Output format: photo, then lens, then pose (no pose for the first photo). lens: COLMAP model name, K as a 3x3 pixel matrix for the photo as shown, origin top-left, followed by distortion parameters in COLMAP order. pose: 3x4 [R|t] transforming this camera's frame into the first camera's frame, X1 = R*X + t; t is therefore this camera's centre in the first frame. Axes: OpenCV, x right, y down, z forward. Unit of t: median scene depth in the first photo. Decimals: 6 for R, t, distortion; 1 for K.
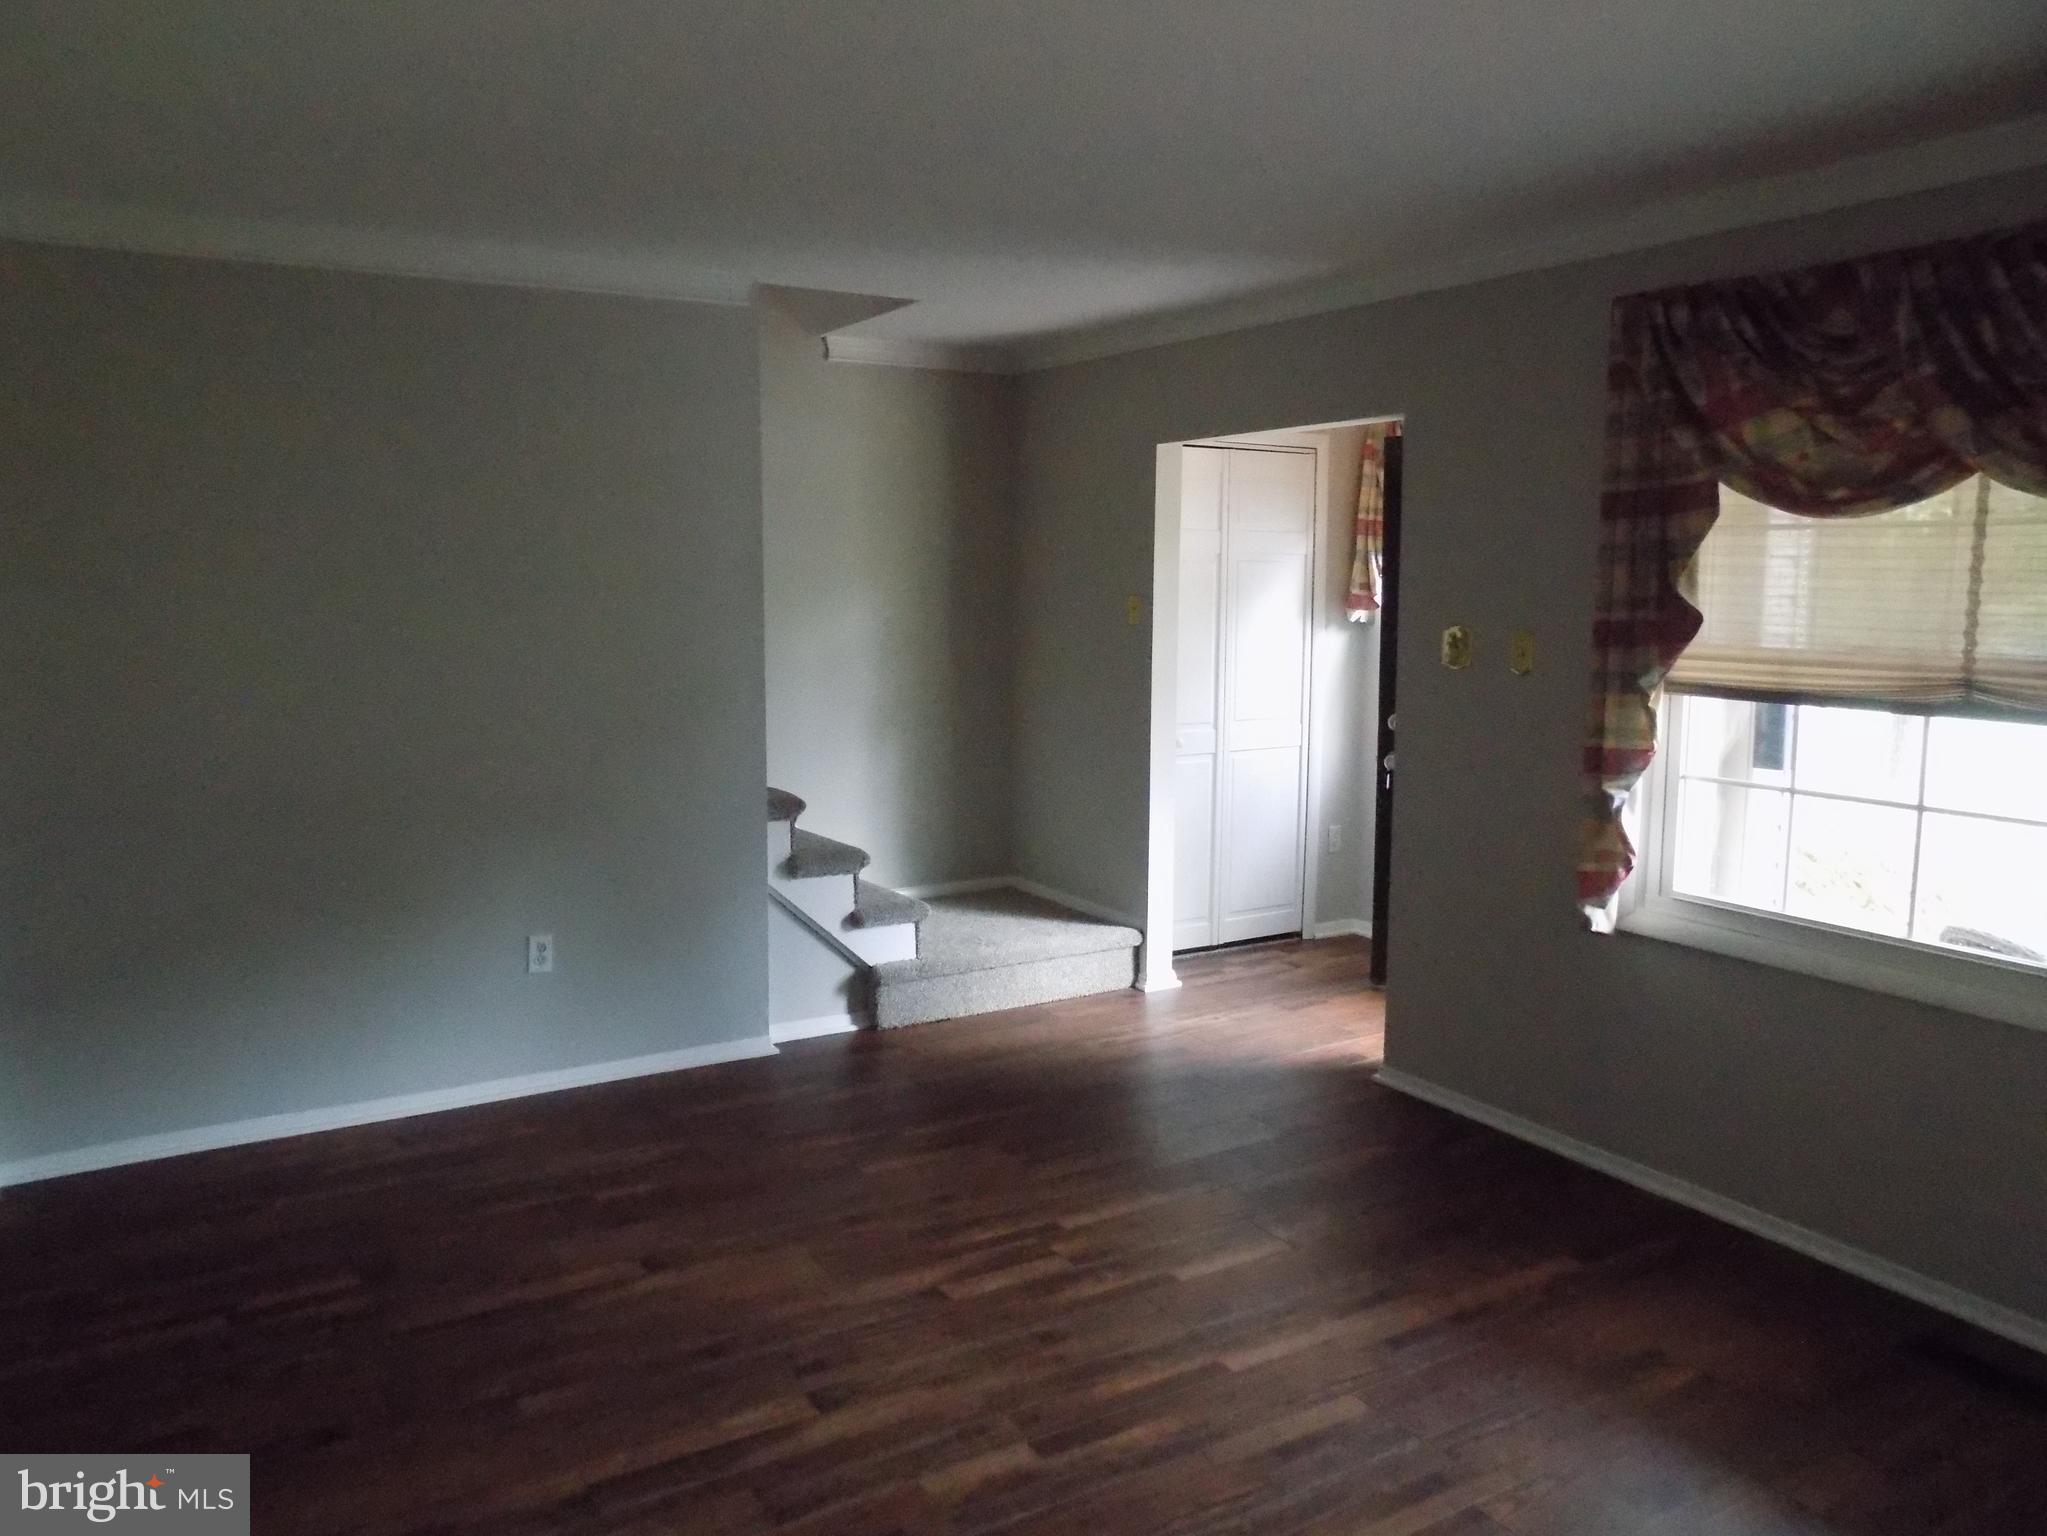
lens RADIAL K [[1506.6, 0, 1023.8], [0, 1506.6, 763.0], [0, 0, 1]] dist [-0.086194, 0.114833]
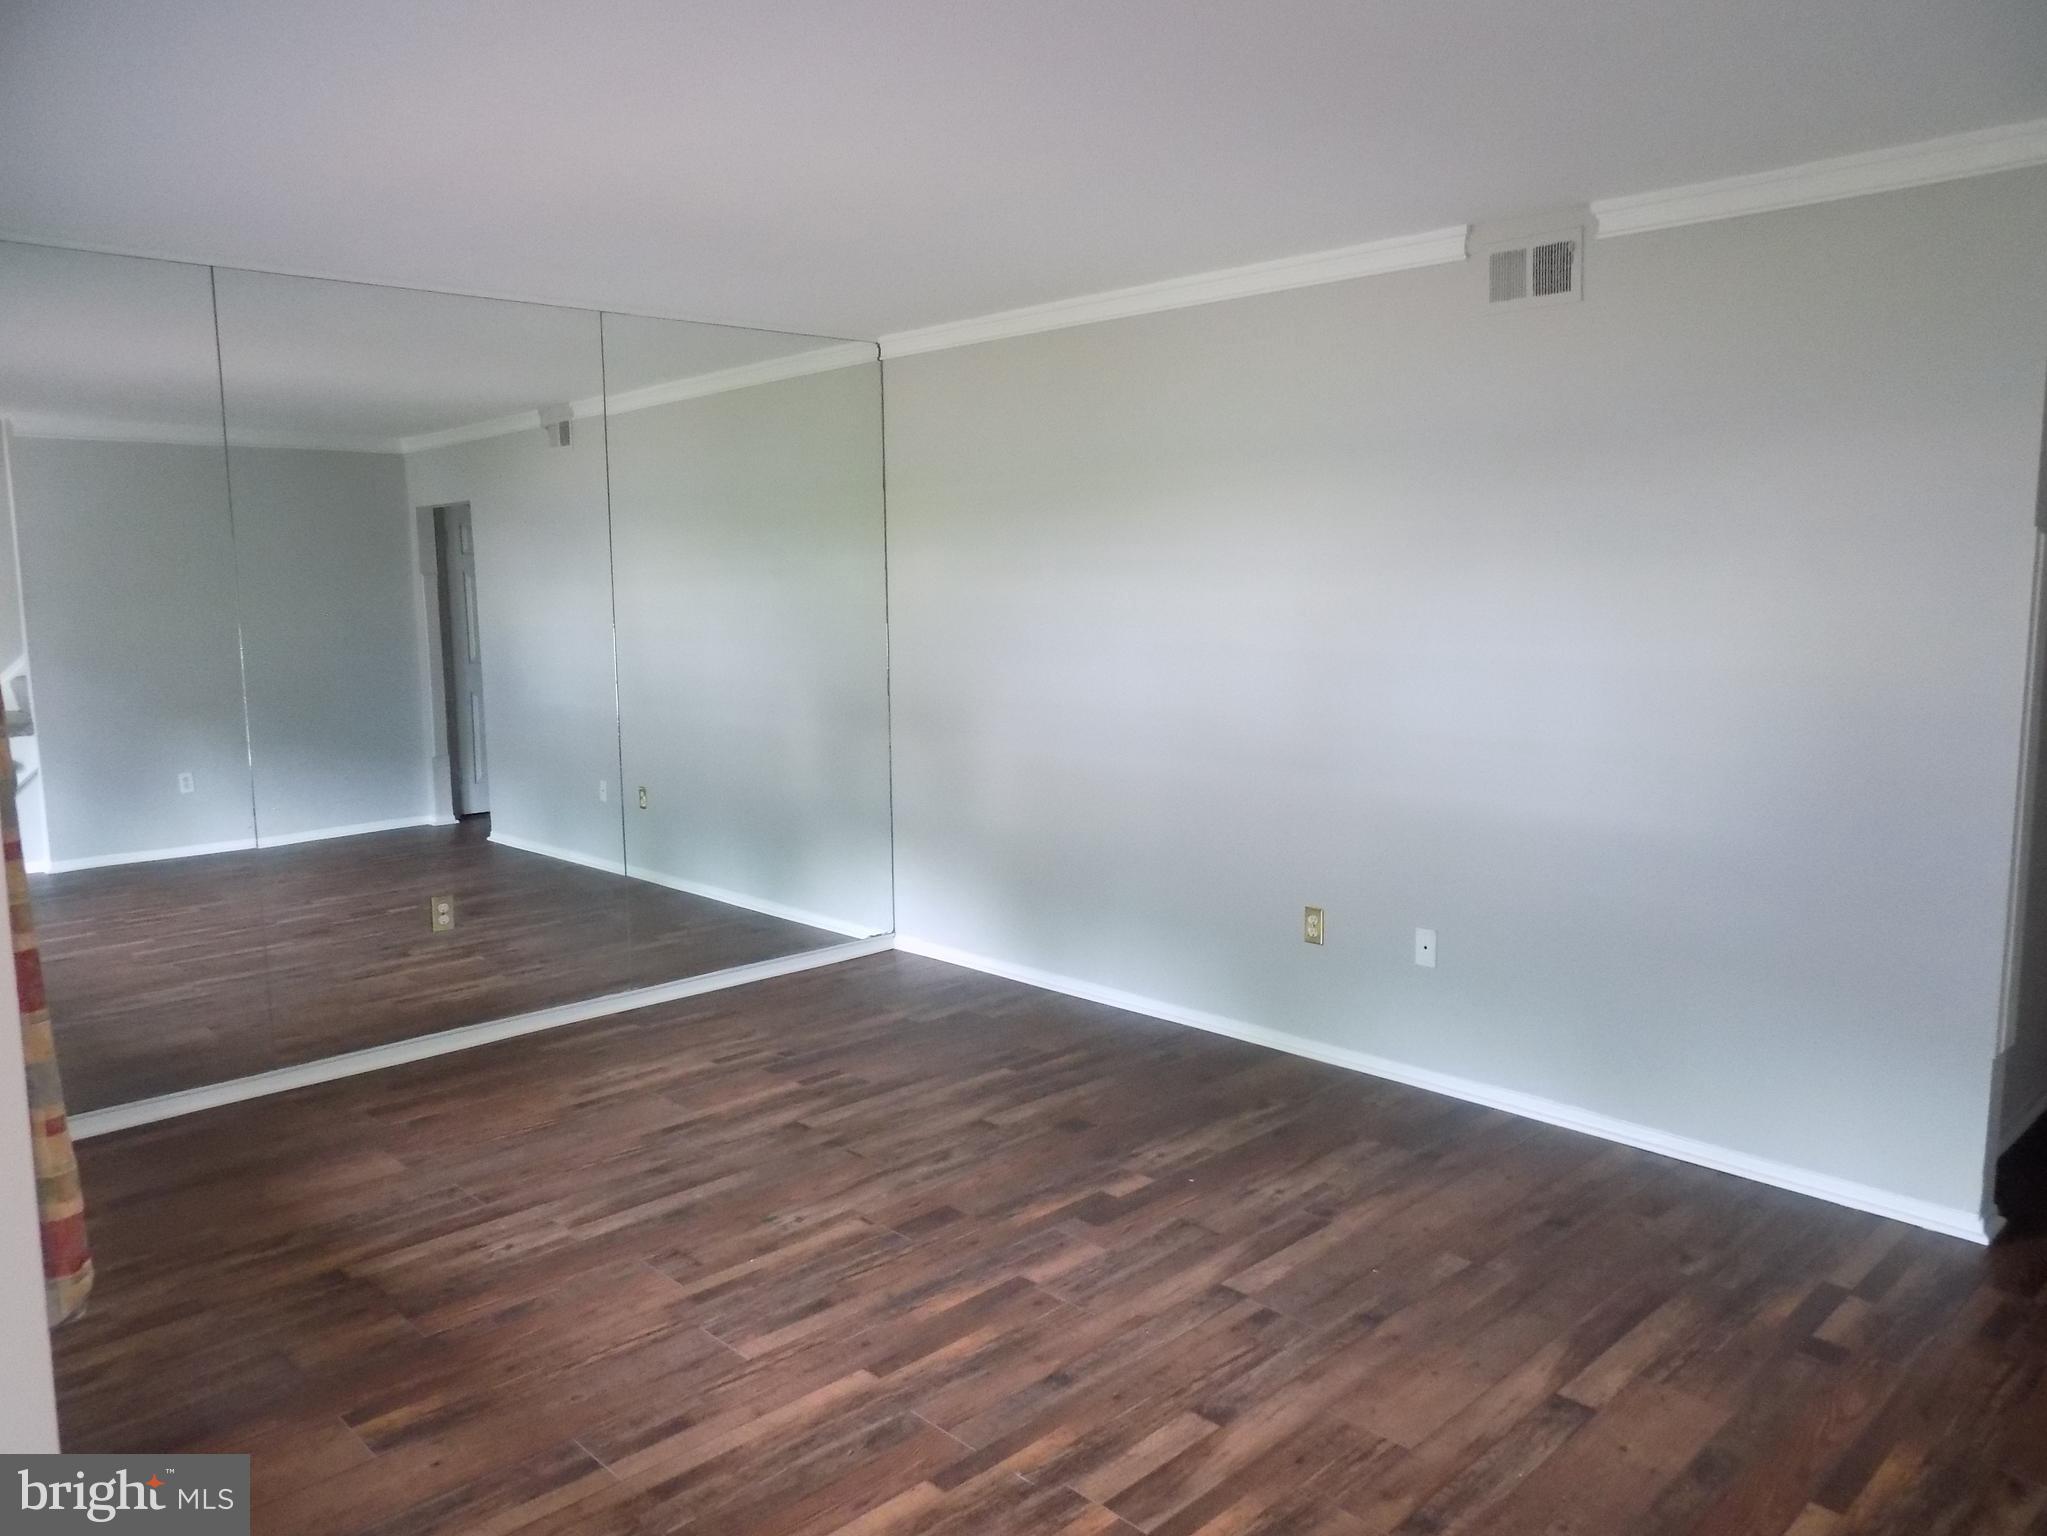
lens RADIAL K [[1508.3, 0, 1021.8], [0, 1508.3, 762.6], [0, 0, 1]] dist [-0.054355, 0.075379]
pose [[-0.975184, 0.032320, -0.219024, 0.205803], [-0.024009, 0.968016, 0.249737, -0.196327], [0.220090, 0.248798, -0.943218, 1.579196]]
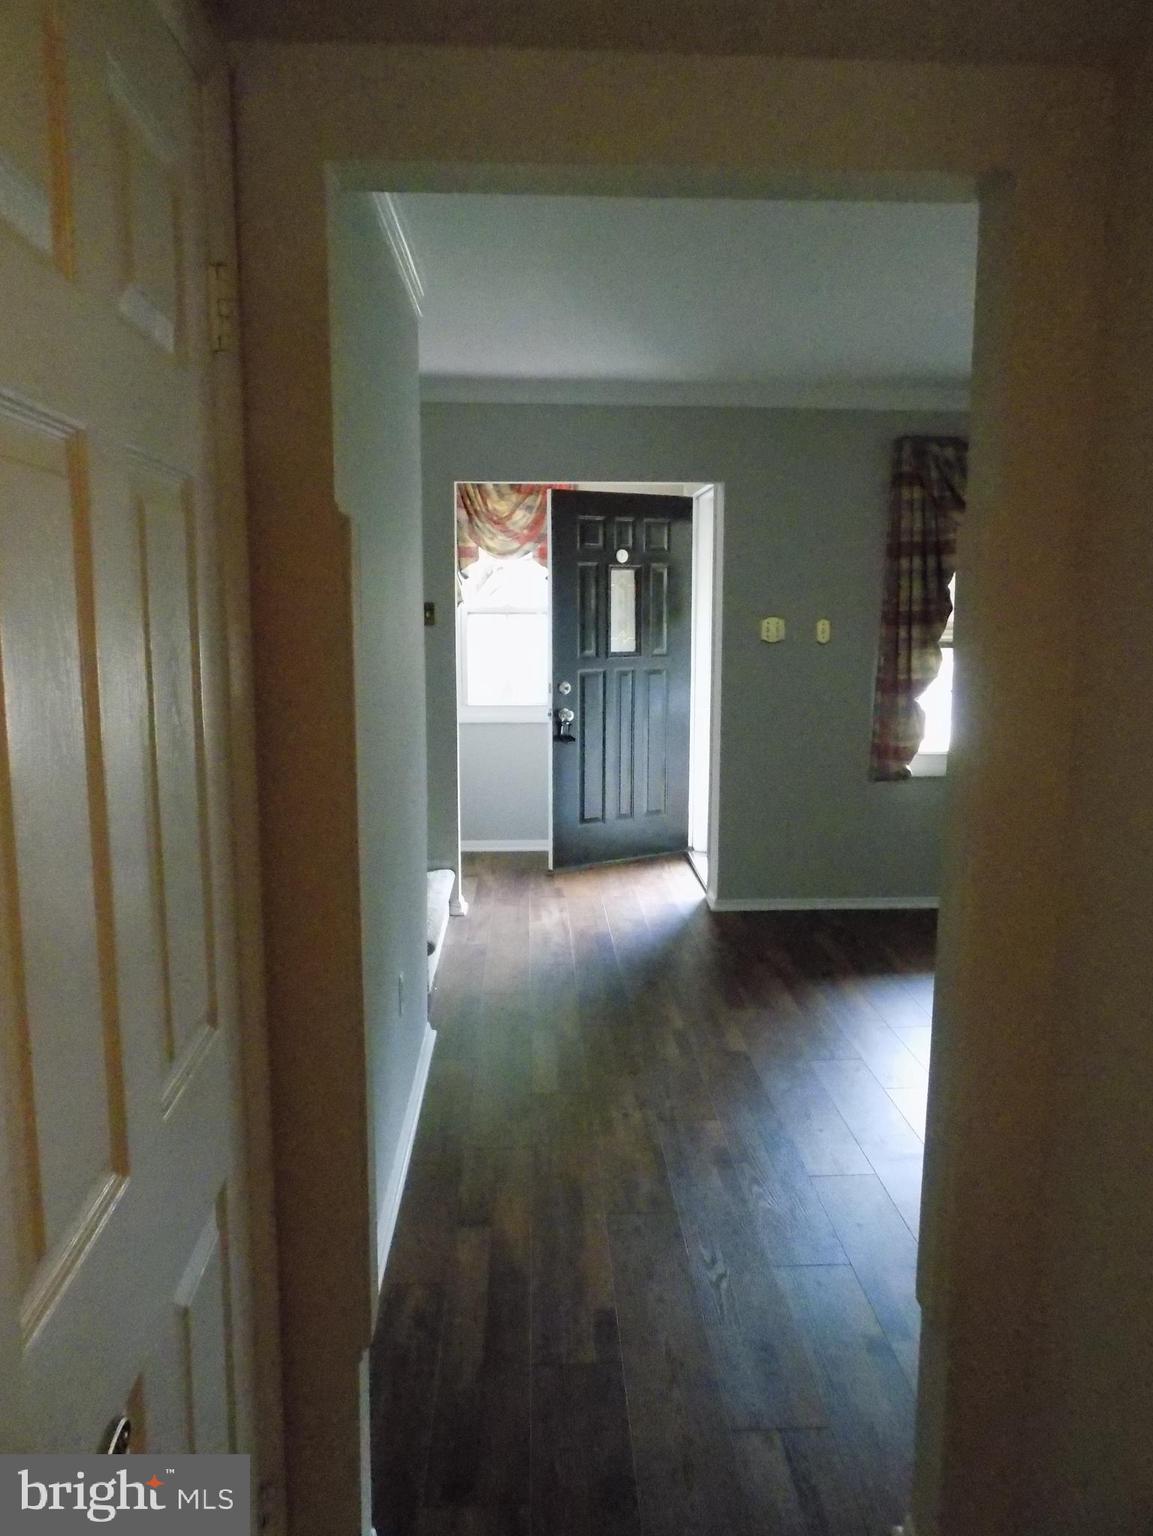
lens RADIAL K [[1130.5, 0, 567.8], [0, 1130.5, 765.2], [0, 0, 1]] dist [-0.086194, 0.114833]
pose [[0.490715, -0.141997, 0.859672, -1.117219], [0.113375, 0.988649, 0.098584, -0.096775], [-0.863913, 0.049088, 0.501244, 0.717119]]
